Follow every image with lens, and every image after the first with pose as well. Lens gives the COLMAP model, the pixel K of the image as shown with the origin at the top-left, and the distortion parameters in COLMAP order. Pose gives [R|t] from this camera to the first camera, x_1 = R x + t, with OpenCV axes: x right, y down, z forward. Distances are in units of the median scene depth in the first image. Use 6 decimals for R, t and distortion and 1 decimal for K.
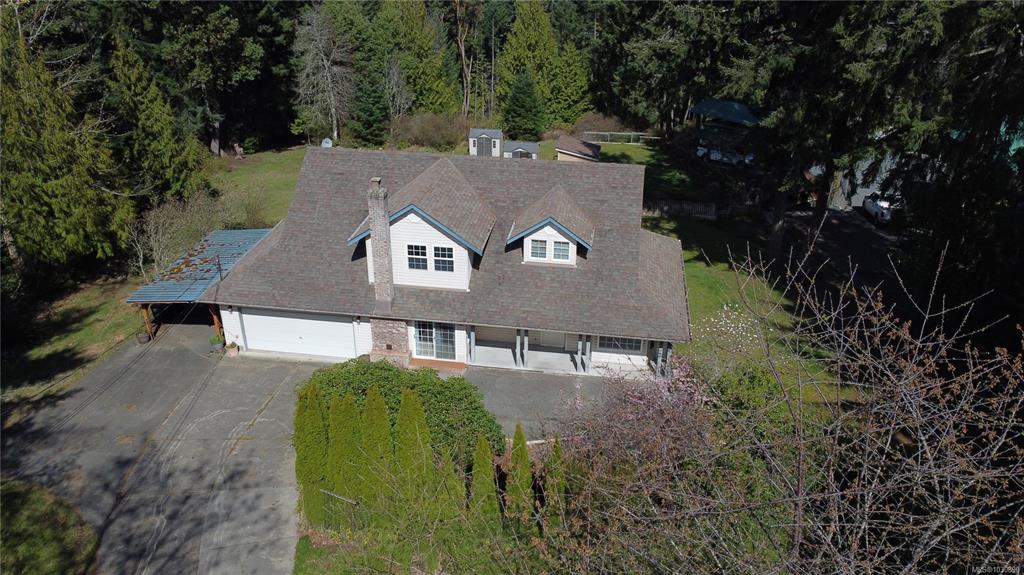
lens RADIAL K [[767.9, 0, 515.3], [0, 767.9, 289.1], [0, 0, 1]] dist [0.001070, -0.005186]
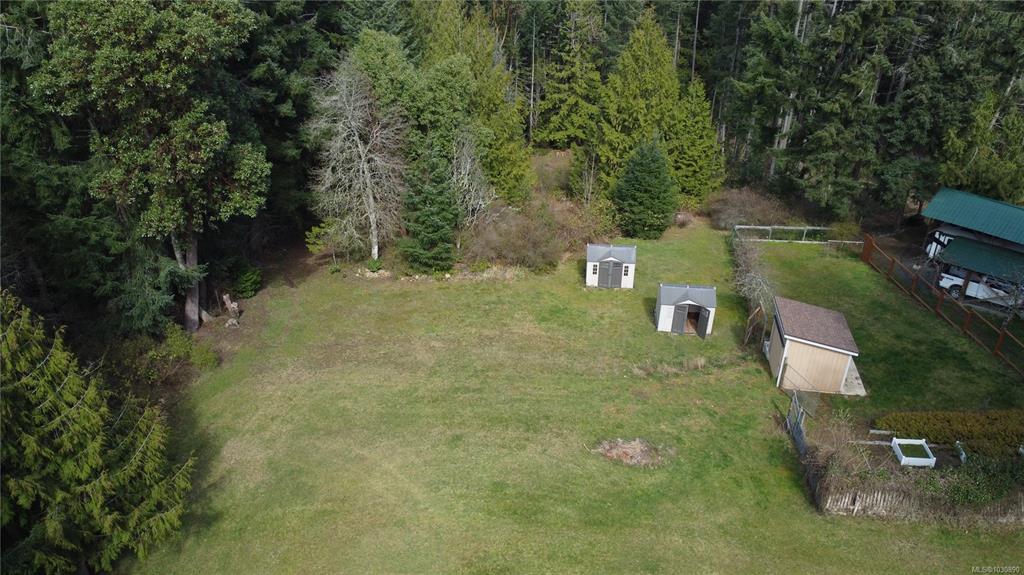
lens RADIAL K [[767.9, 0, 509.5], [0, 767.9, 295.3], [0, 0, 1]] dist [0.001070, -0.005186]
pose [[0.999650, -0.018974, 0.018414, -0.285943], [0.017790, 0.997891, 0.062423, -0.435886], [-0.019559, -0.062073, 0.997880, 0.735910]]
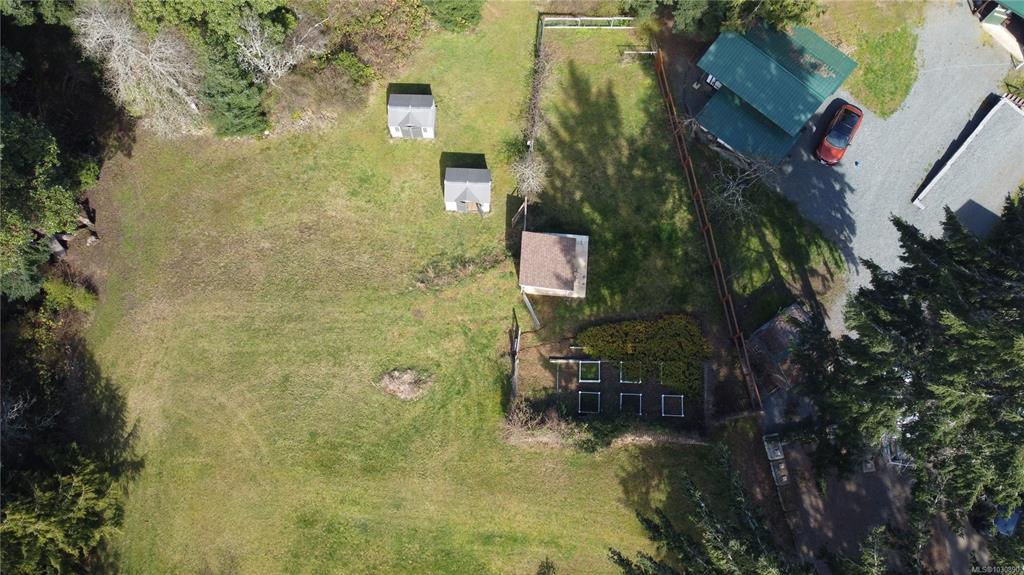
lens RADIAL K [[767.9, 0, 514.7], [0, 767.9, 296.3], [0, 0, 1]] dist [0.001070, -0.005186]
pose [[0.994687, -0.101611, 0.016548, 0.056989], [0.052062, 0.635145, 0.770636, -1.319134], [-0.088816, -0.765680, 0.637061, 0.861520]]
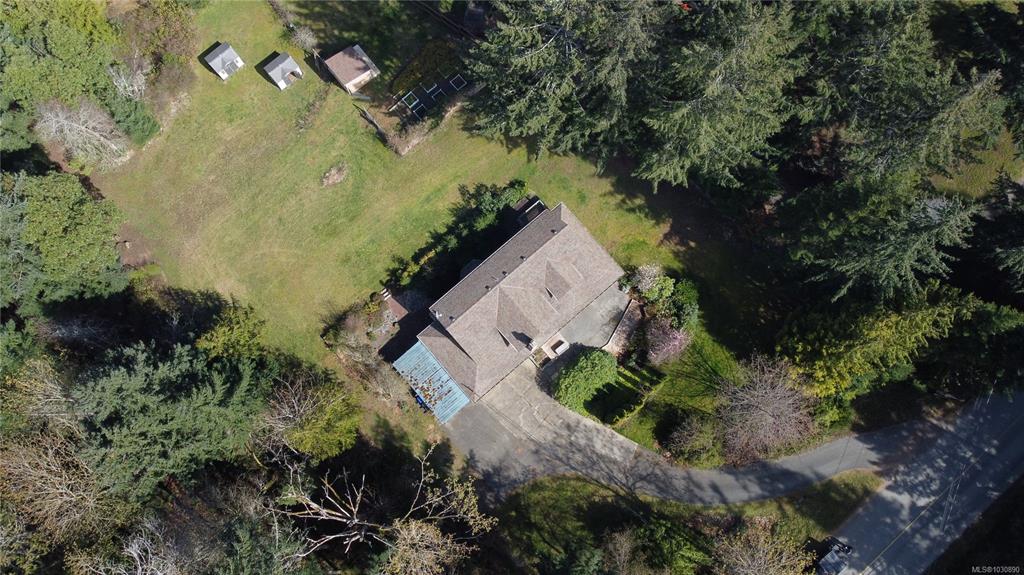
lens RADIAL K [[767.9, 0, 514.4], [0, 767.9, 295.9], [0, 0, 1]] dist [0.001070, -0.005186]
pose [[0.653615, -0.749863, 0.102436, -0.283584], [0.343069, 0.414201, 0.843055, -1.800733], [-0.674604, -0.515891, 0.527983, -0.146177]]
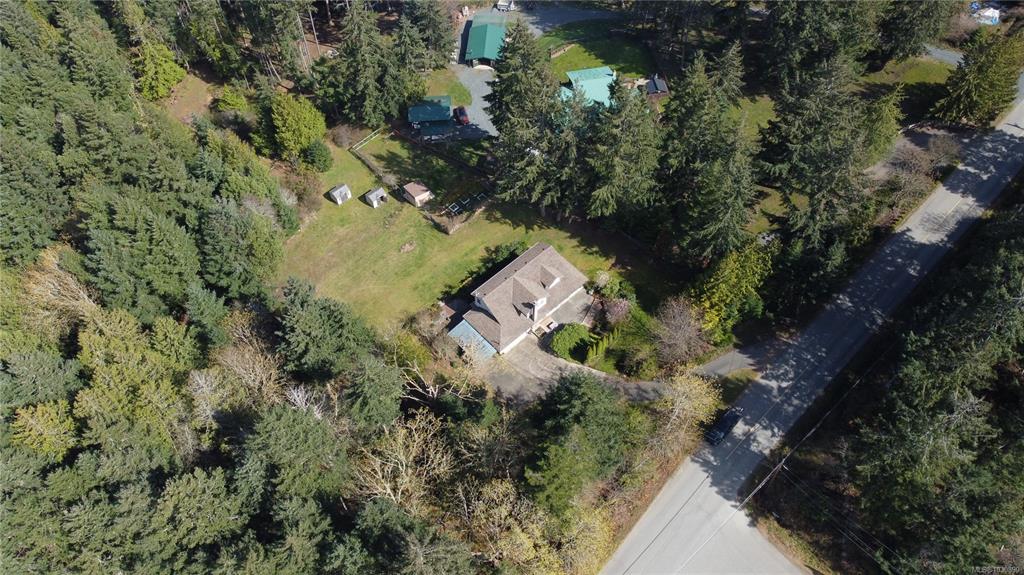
lens RADIAL K [[767.9, 0, 516.1], [0, 767.9, 304.2], [0, 0, 1]] dist [0.001070, -0.005186]
pose [[0.622775, -0.668733, 0.406138, -1.501743], [0.358805, 0.705397, 0.611289, -2.091915], [-0.695277, -0.234971, 0.679248, -1.347057]]
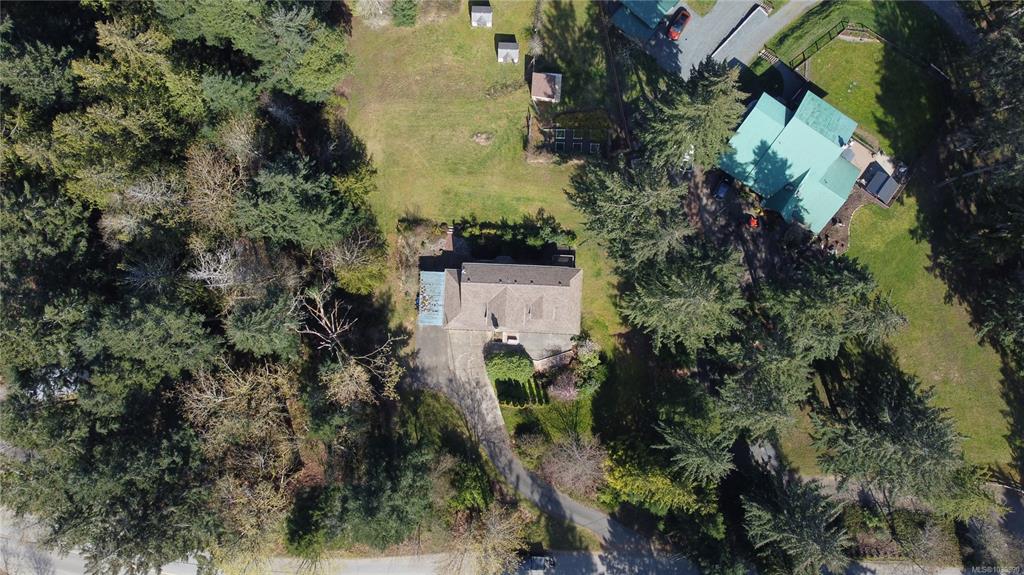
lens RADIAL K [[767.9, 0, 514.3], [0, 767.9, 296.4], [0, 0, 1]] dist [0.001070, -0.005186]
pose [[0.994919, -0.100595, -0.004014, -0.049916], [0.048758, 0.446582, 0.893413, -2.763680], [-0.088080, -0.889070, 0.449217, -0.422018]]
